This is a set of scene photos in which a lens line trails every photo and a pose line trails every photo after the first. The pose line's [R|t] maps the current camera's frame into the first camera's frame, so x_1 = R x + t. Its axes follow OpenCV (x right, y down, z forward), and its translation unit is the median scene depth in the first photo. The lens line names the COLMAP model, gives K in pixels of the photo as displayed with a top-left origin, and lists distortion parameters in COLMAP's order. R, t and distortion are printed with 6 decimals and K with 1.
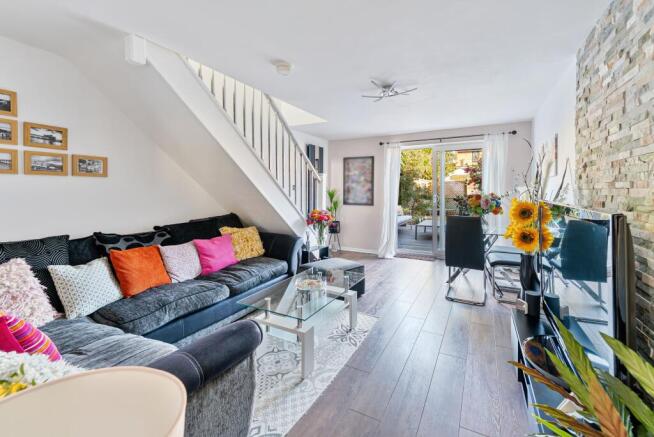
lens RADIAL K [[265.0, 0, 342.5], [0, 265.0, 189.4], [0, 0, 1]] dist [0.008838, -0.000178]
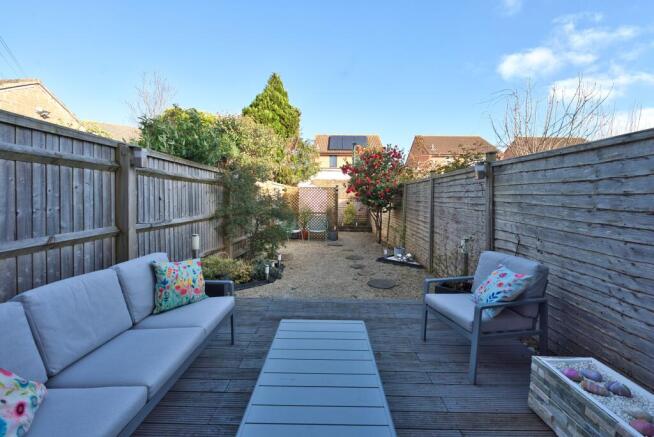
lens RADIAL K [[265.0, 0, 322.0], [0, 265.0, 201.4], [0, 0, 1]] dist [0.008838, -0.000178]
pose [[0.890964, 0.006735, 0.454025, 0.308122], [-0.015801, 0.999744, 0.016176, -0.016339], [-0.453800, -0.021586, 0.890842, 1.016550]]
